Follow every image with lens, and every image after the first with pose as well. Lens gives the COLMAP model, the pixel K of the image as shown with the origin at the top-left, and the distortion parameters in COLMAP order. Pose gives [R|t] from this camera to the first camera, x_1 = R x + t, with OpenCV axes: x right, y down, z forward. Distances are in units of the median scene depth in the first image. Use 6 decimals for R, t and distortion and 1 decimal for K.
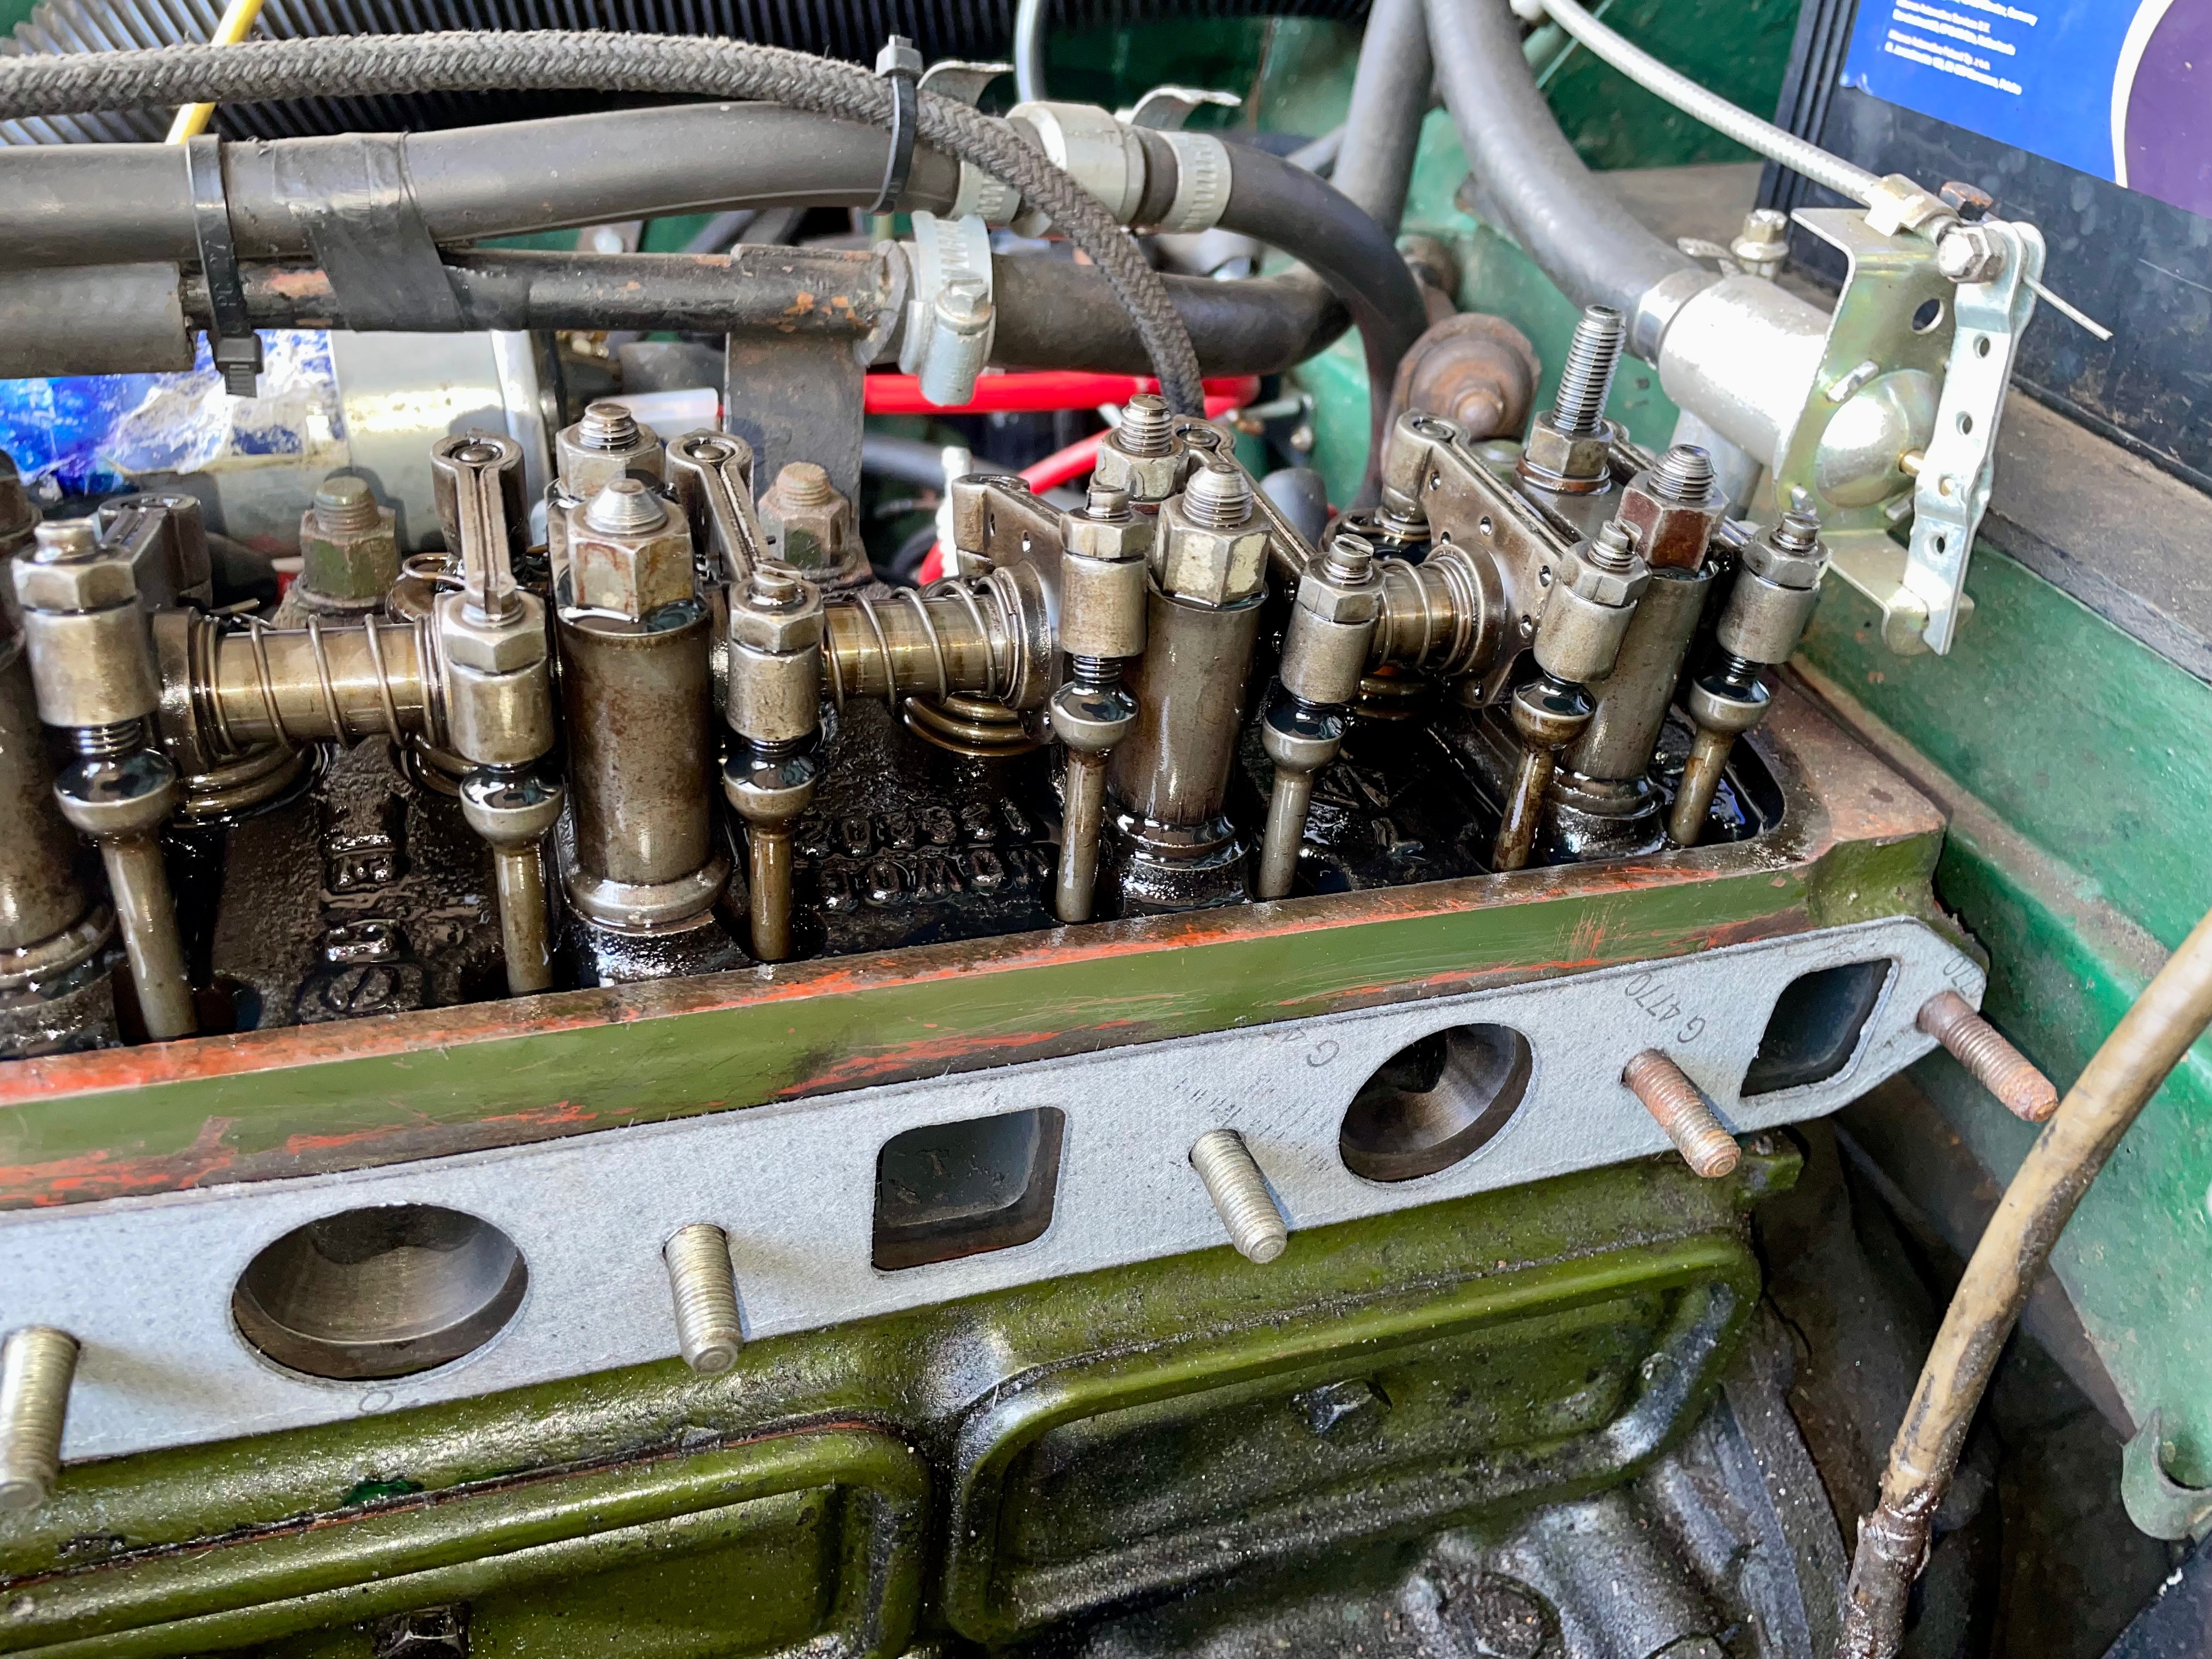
lens RADIAL K [[1691.7, 0, 1100.3], [0, 1691.7, 816.2], [0, 0, 1]] dist [0.043609, -0.096566]
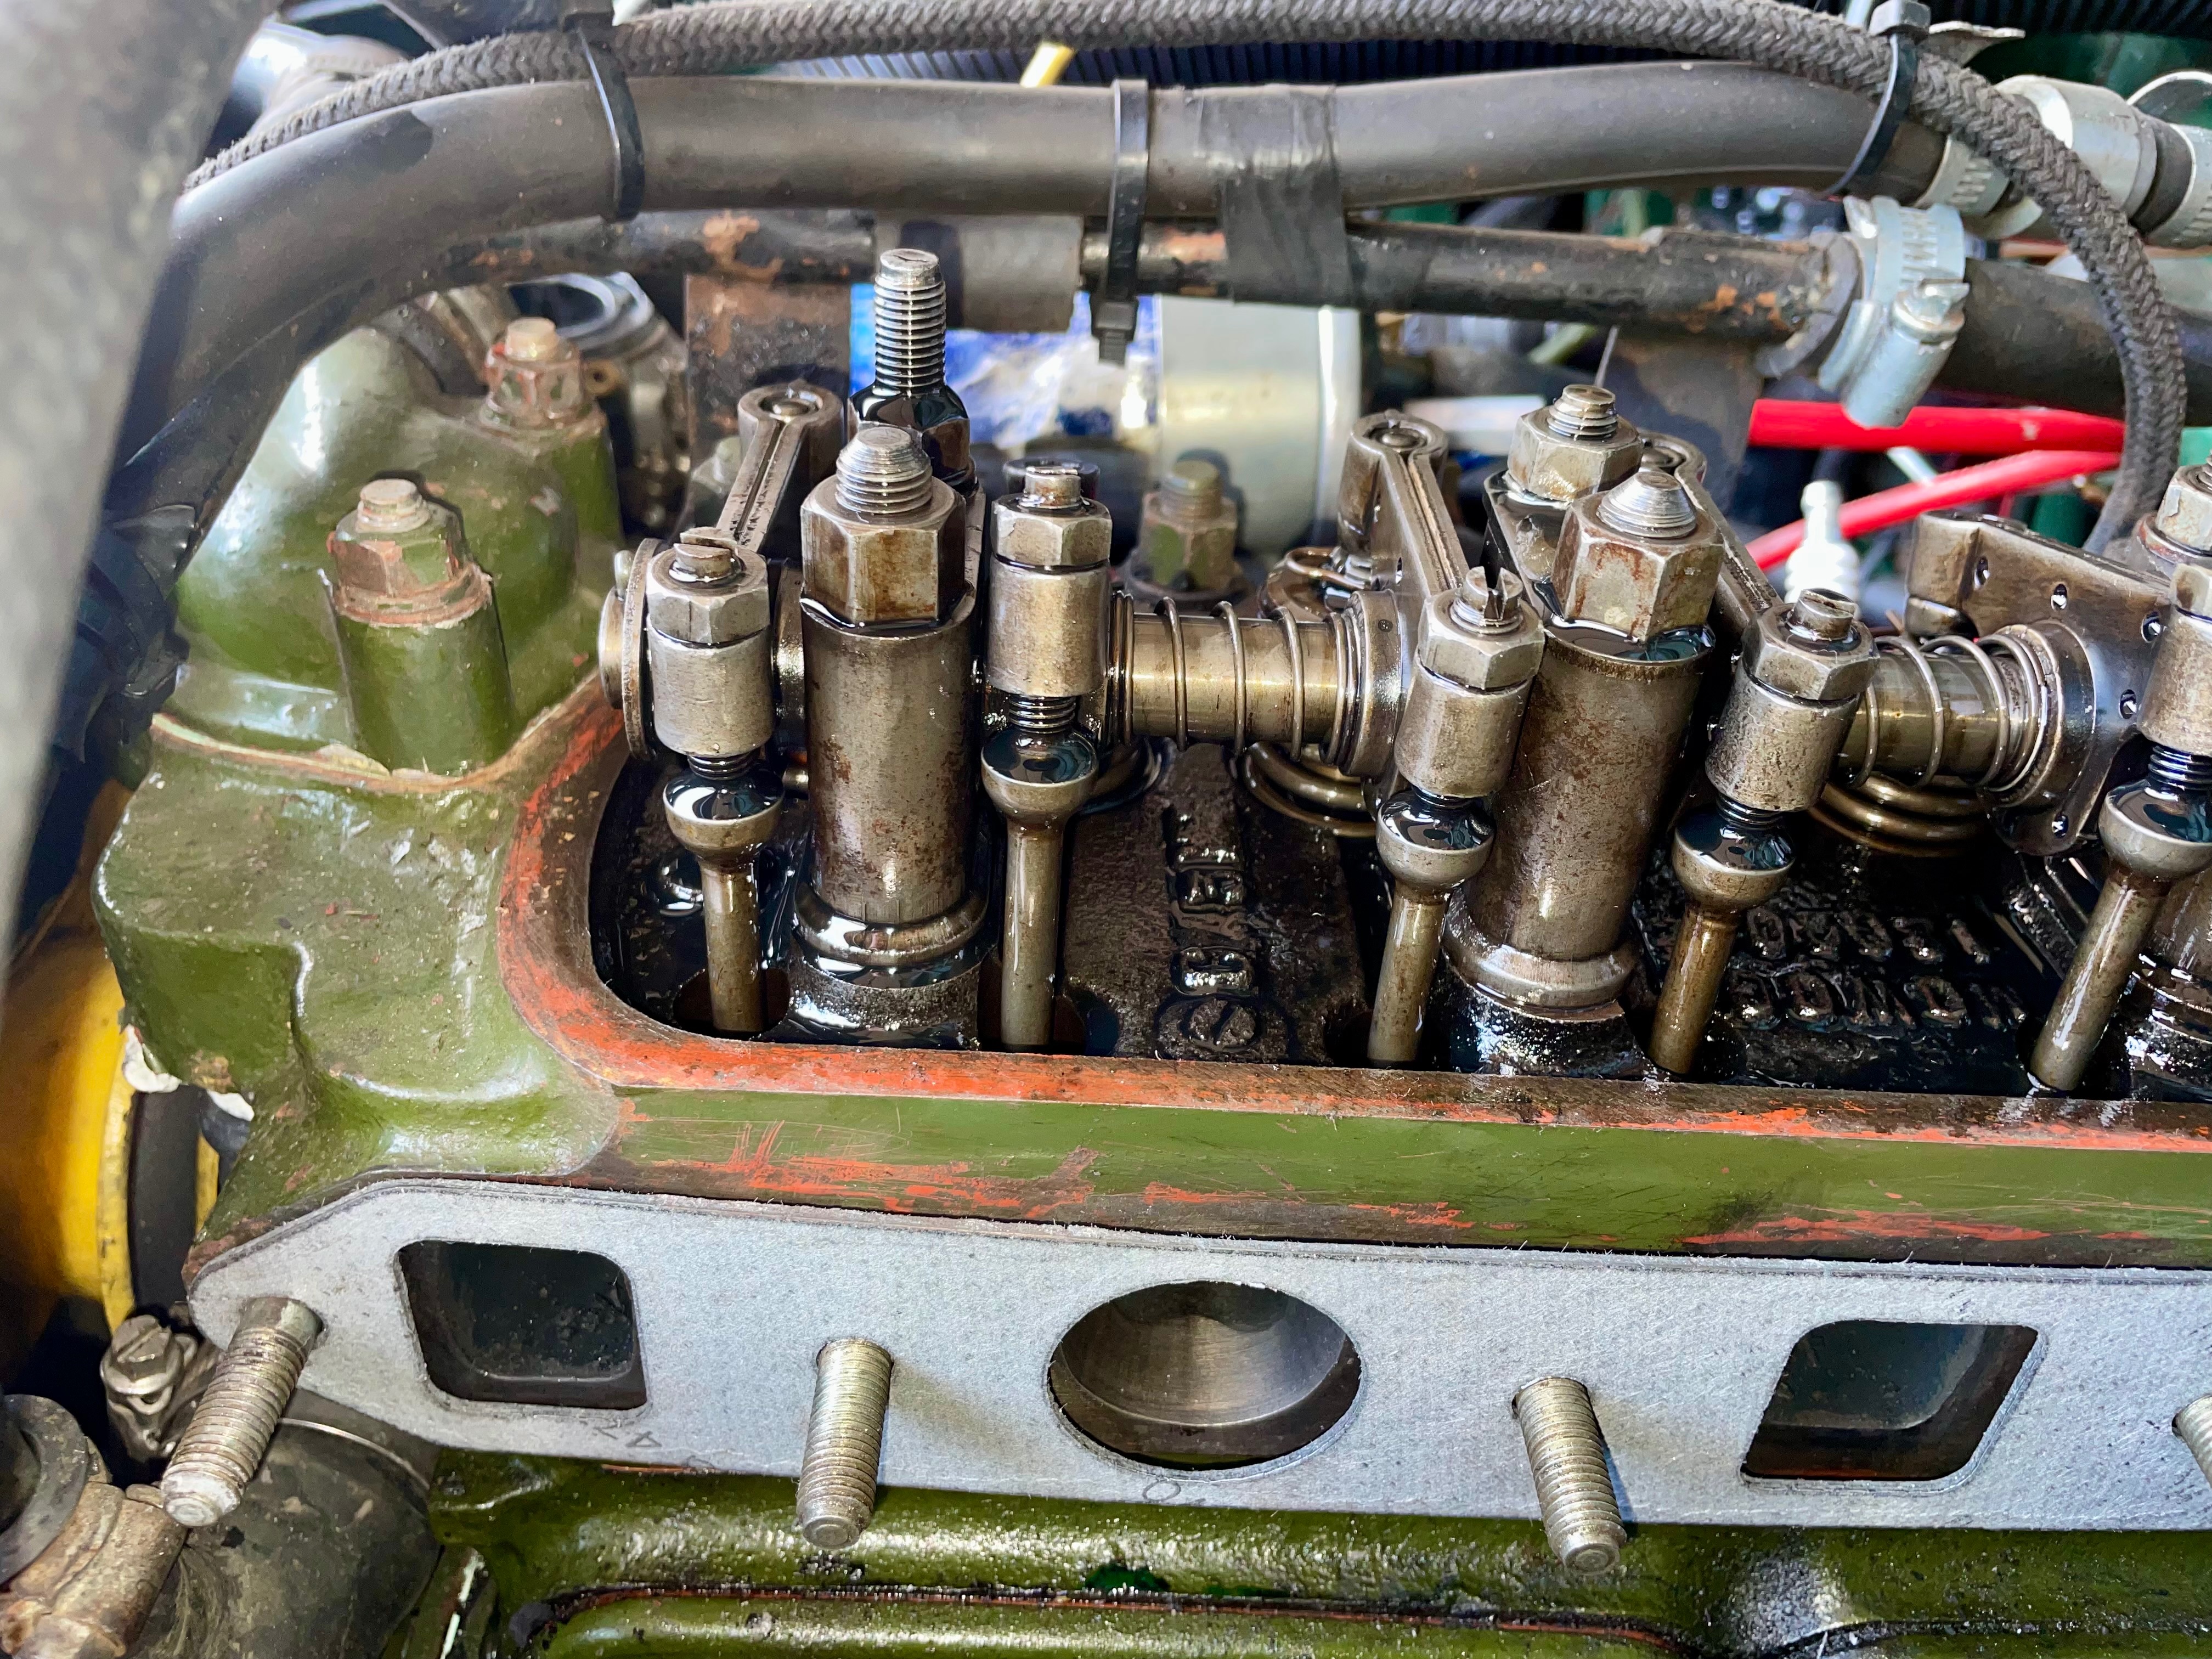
lens RADIAL K [[1691.7, 0, 1065.1], [0, 1691.7, 818.3], [0, 0, 1]] dist [0.043609, -0.096566]
pose [[0.941891, 0.137463, -0.306505, -0.234294], [-0.145066, 0.989420, -0.002048, 0.008050], [0.302981, 0.046393, 0.951867, 0.121672]]
